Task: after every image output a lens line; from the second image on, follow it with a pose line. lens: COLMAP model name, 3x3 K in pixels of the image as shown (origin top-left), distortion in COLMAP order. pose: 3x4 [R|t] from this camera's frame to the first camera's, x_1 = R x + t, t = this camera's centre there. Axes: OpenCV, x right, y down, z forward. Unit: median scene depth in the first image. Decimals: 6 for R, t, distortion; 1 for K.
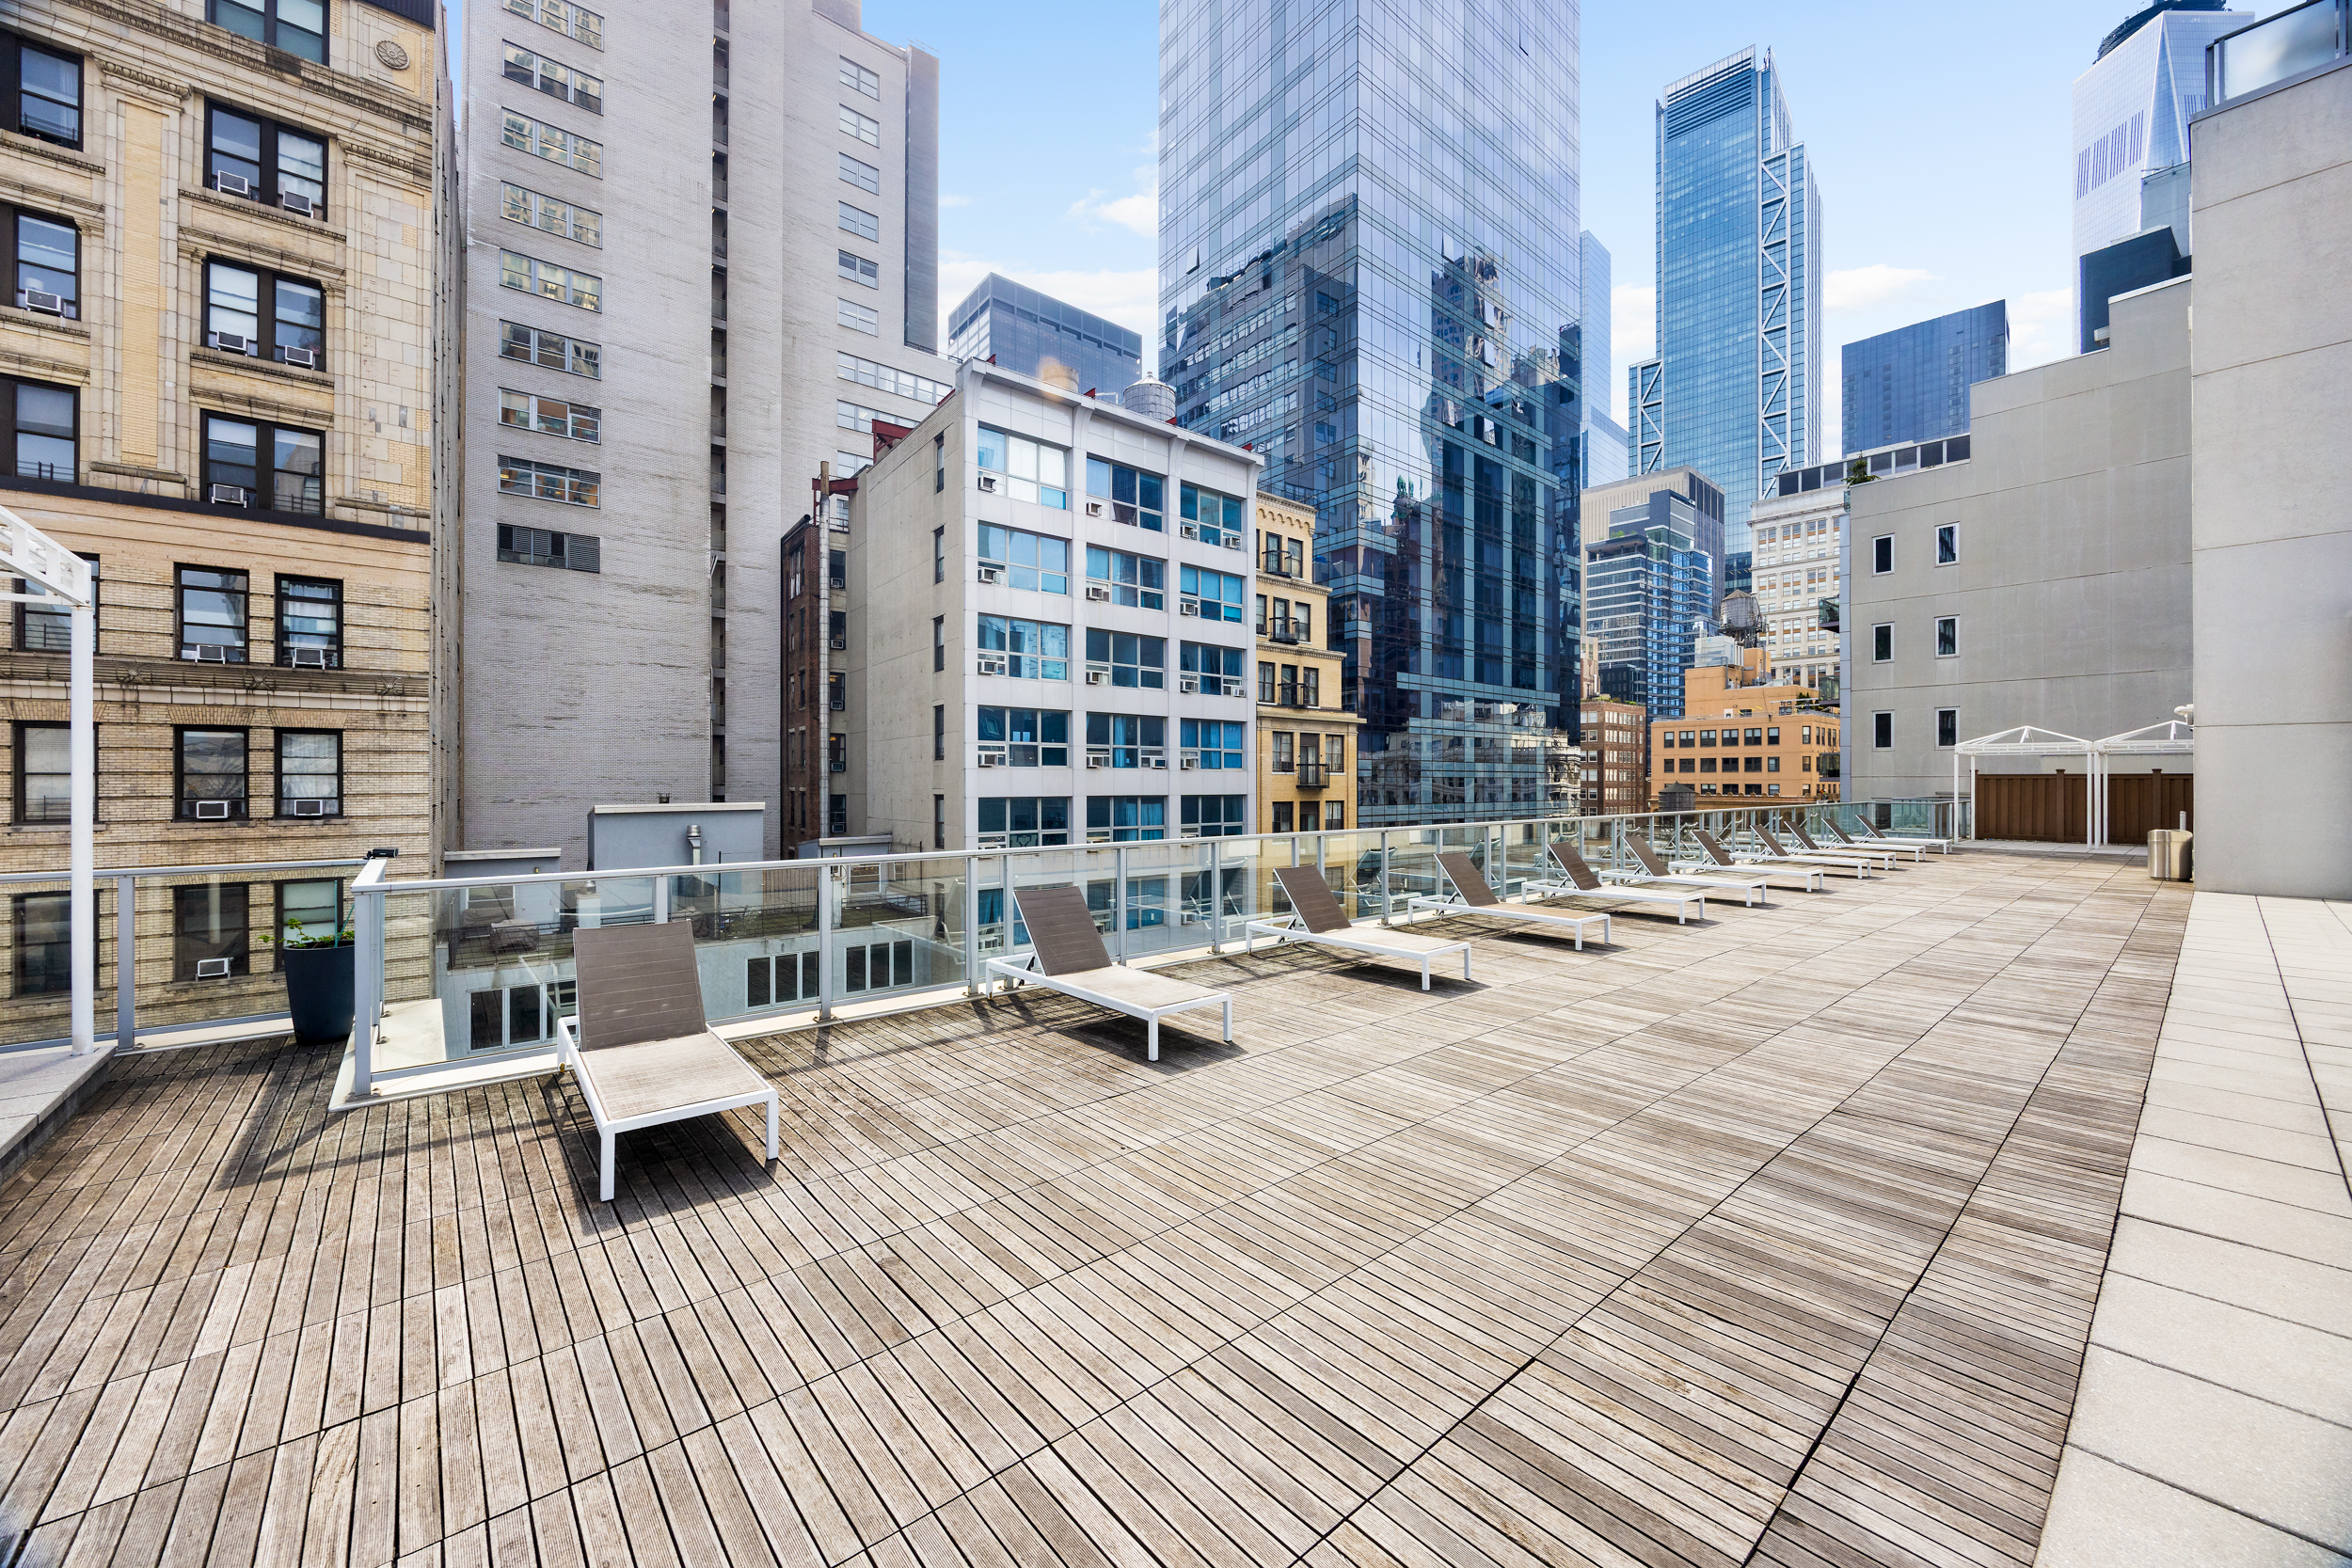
lens RADIAL K [[911.1, 0, 1176.0], [0, 911.1, 784.0], [0, 0, 1]] dist [-0.002376, -0.000239]
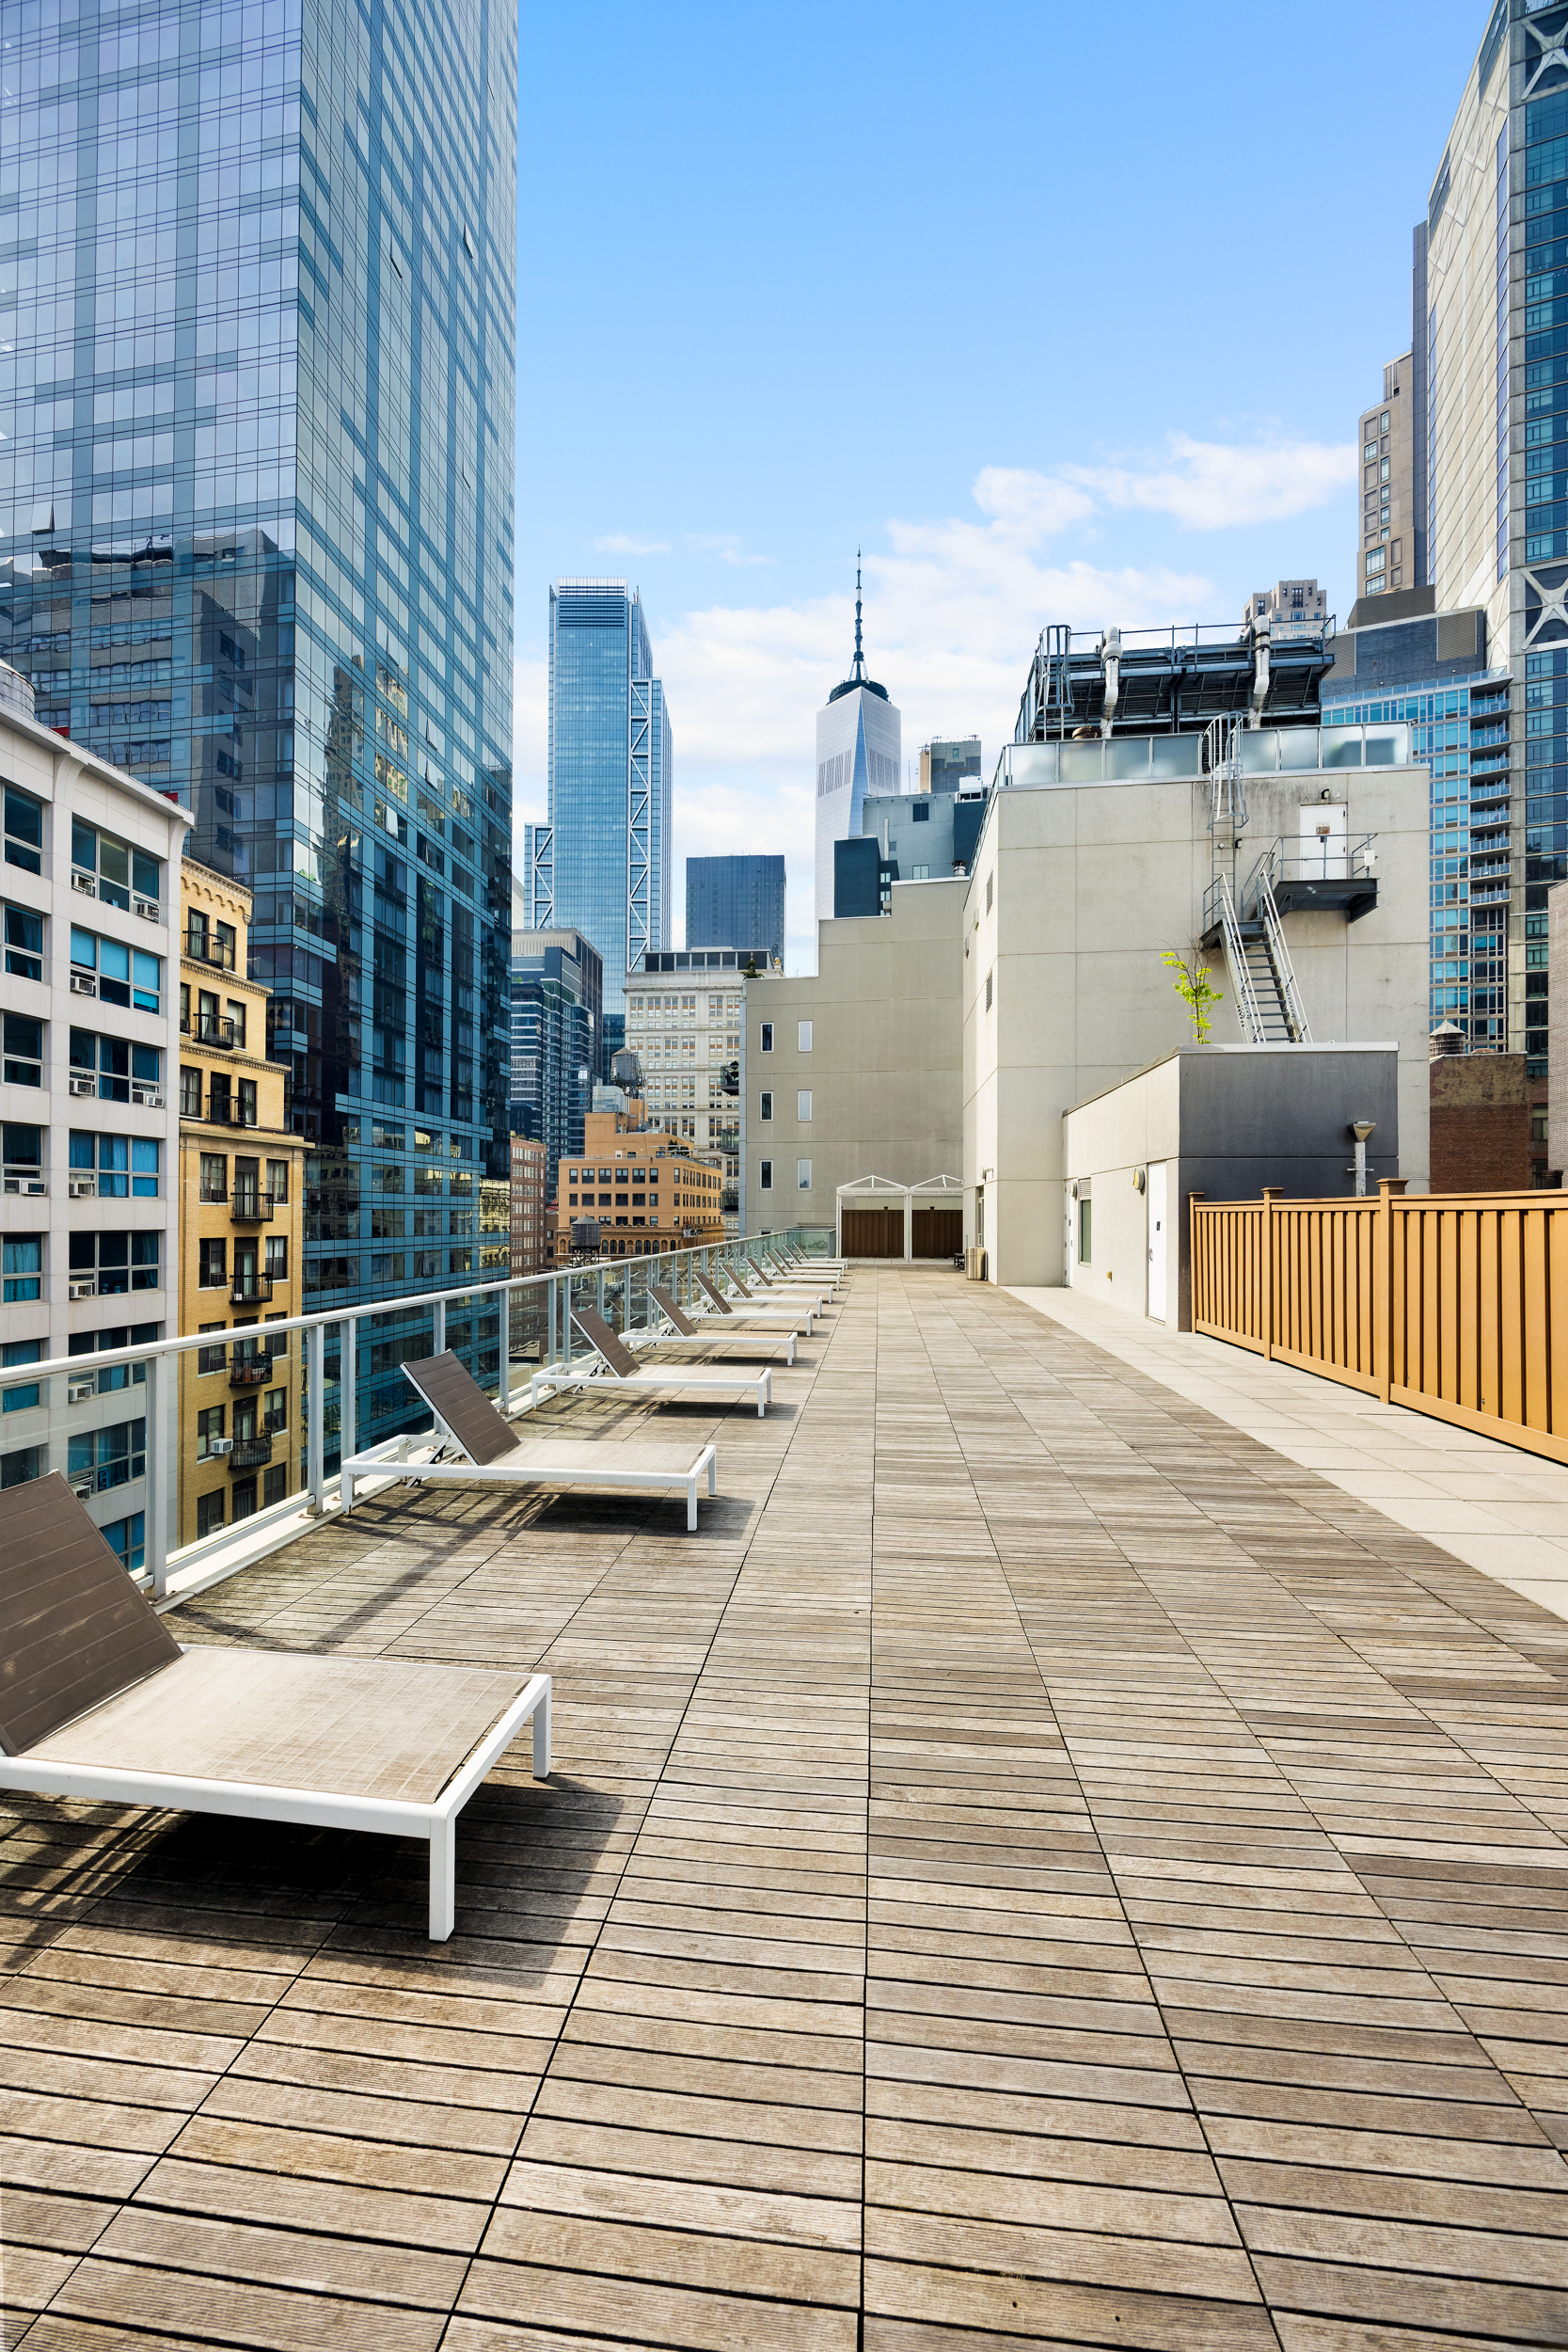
lens RADIAL K [[922.9, 0, 780.6], [0, 922.9, 1218.7], [0, 0, 1]] dist [-0.008015, 0.000311]
pose [[0.721311, -0.001764, 0.692610, -0.091897], [-0.000397, 0.999996, 0.002961, -0.001111], [-0.692612, -0.002411, 0.721307, 0.043857]]
